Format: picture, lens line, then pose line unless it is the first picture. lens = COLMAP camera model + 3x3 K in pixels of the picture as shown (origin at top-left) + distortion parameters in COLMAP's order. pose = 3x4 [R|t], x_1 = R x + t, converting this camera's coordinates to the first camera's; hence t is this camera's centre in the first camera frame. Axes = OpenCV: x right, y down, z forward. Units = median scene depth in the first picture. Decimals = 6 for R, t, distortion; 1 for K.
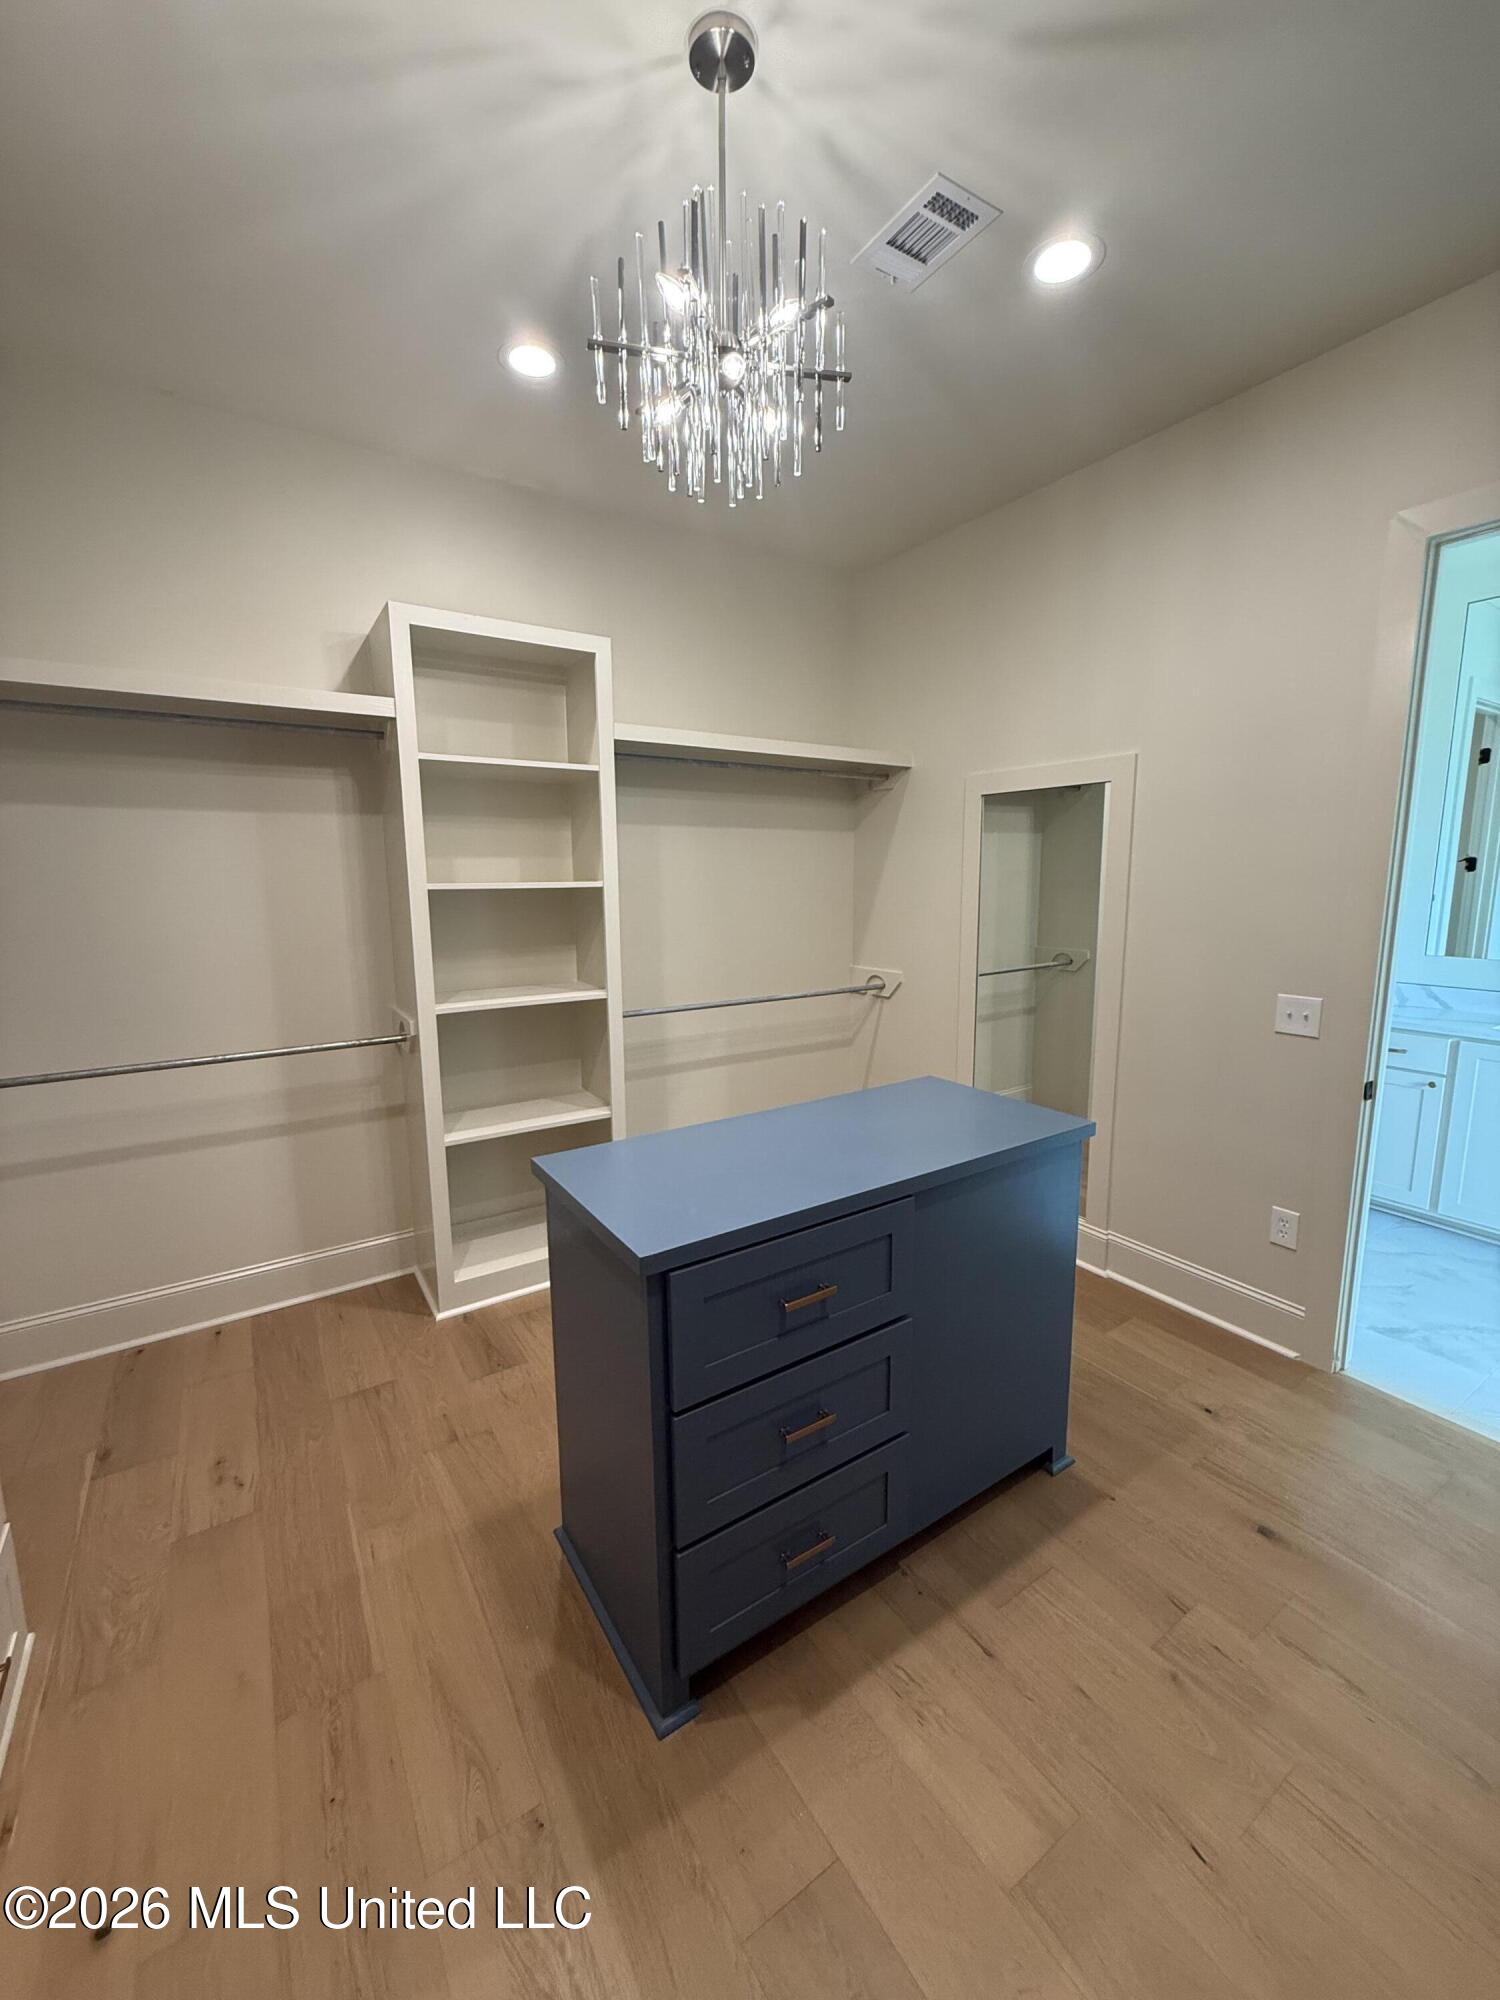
lens RADIAL K [[795.8, 0, 751.8], [0, 795.8, 997.1], [0, 0, 1]] dist [0.008649, 0.000094]
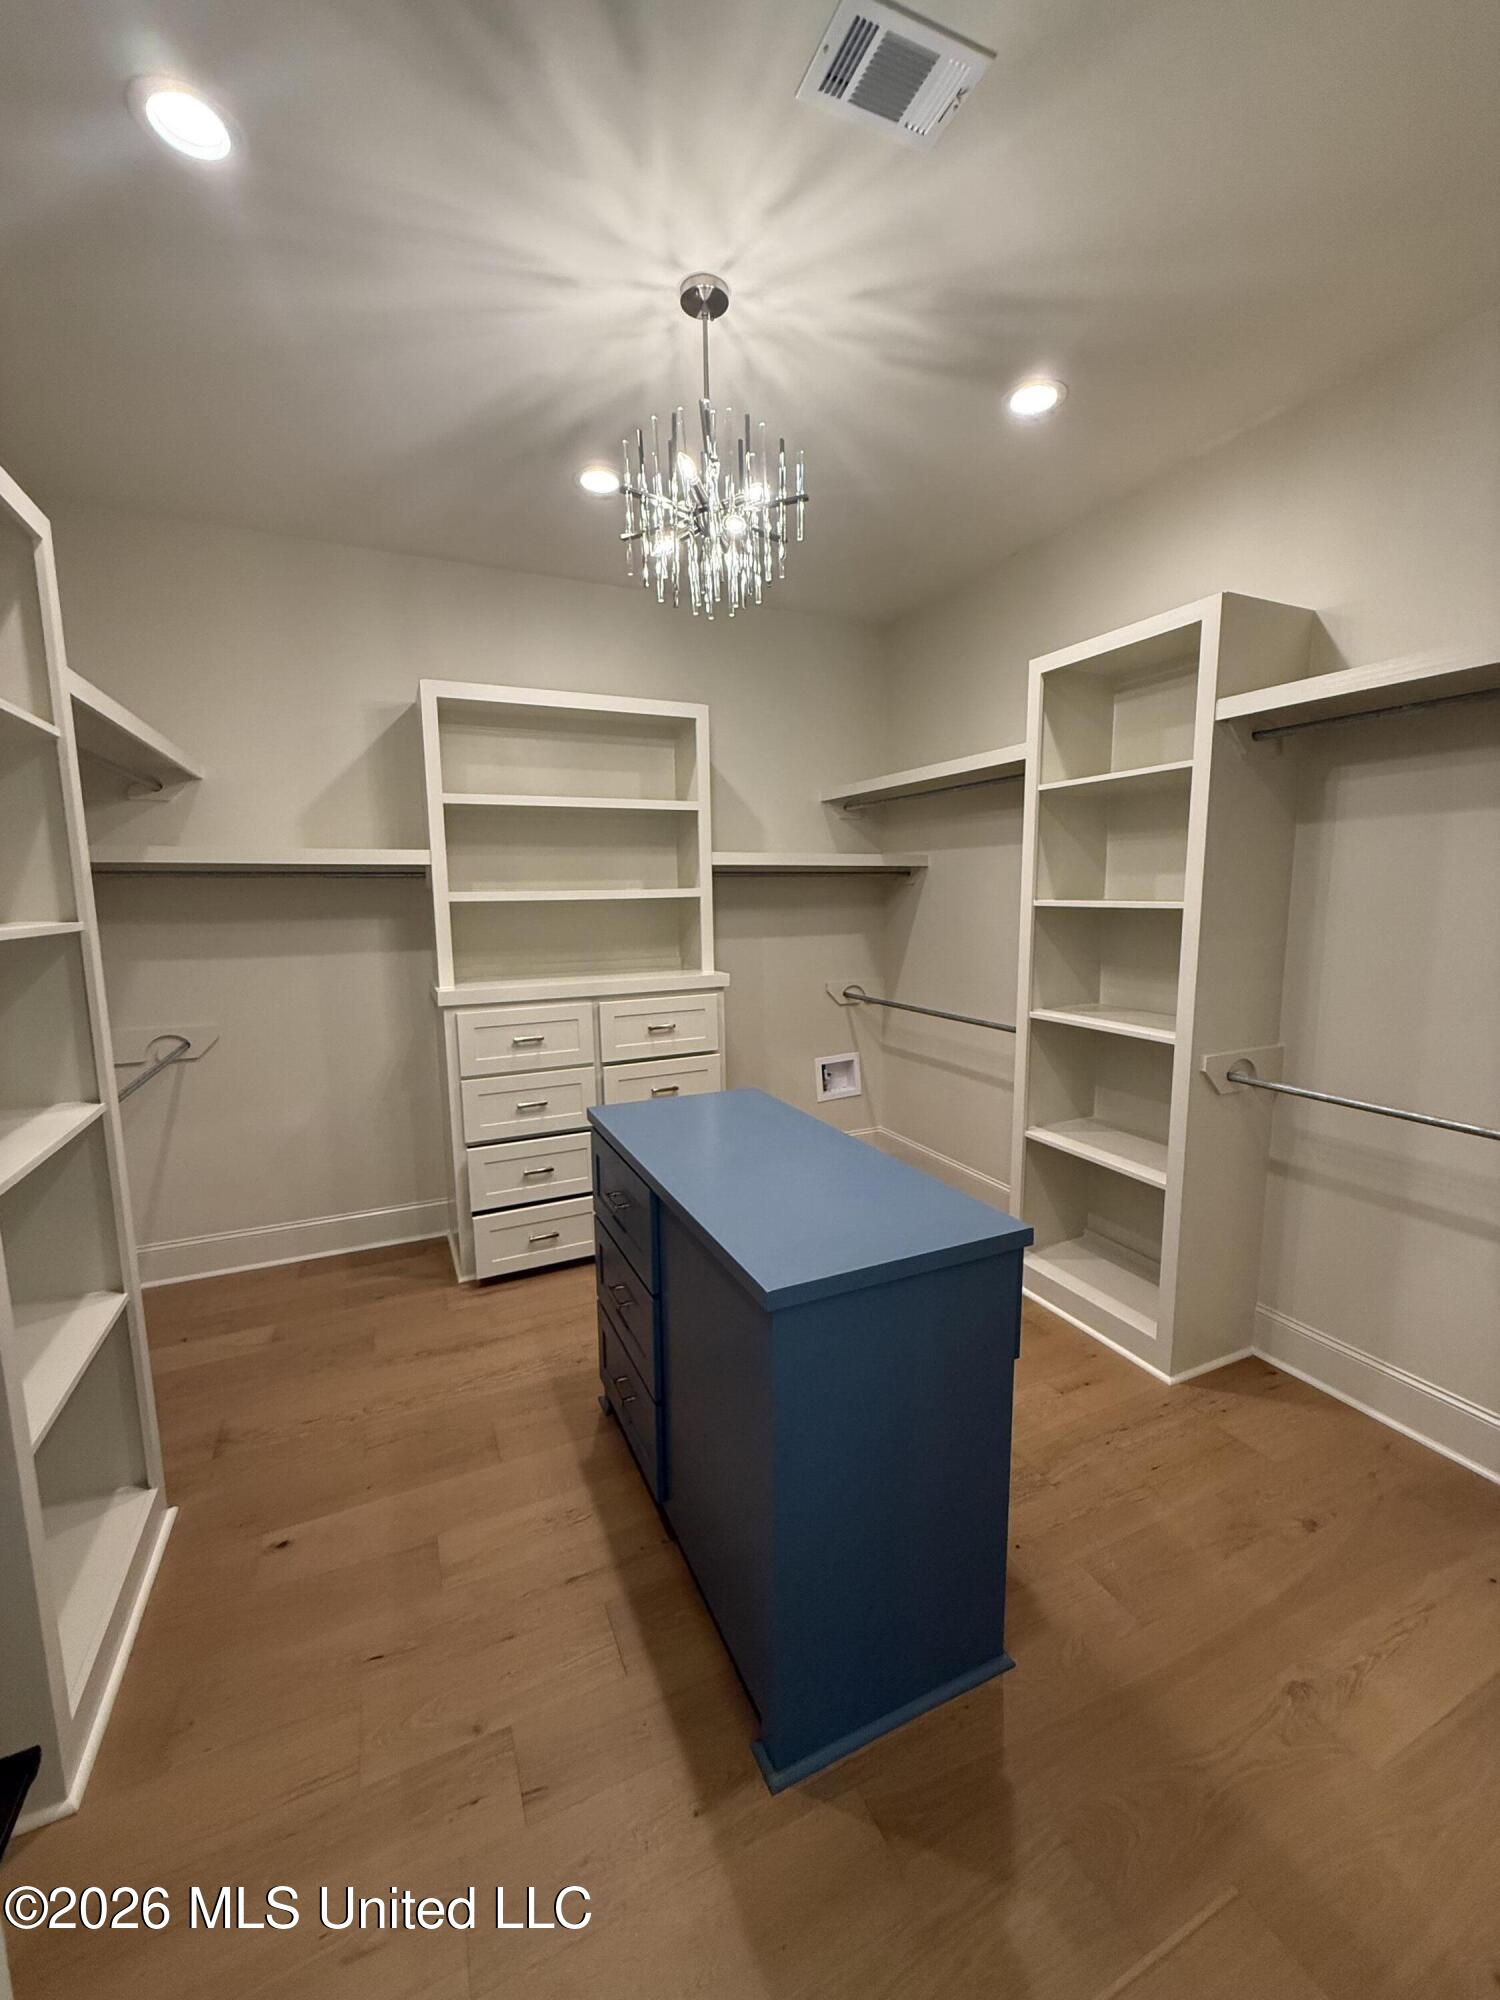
lens RADIAL K [[795.8, 0, 748.8], [0, 795.8, 1001.5], [0, 0, 1]] dist [0.008649, 0.000094]
pose [[-0.147521, 0.140357, -0.979049, 1.194987], [-0.142824, 0.976481, 0.161510, -0.198363], [0.978692, 0.163658, -0.124006, 1.189360]]
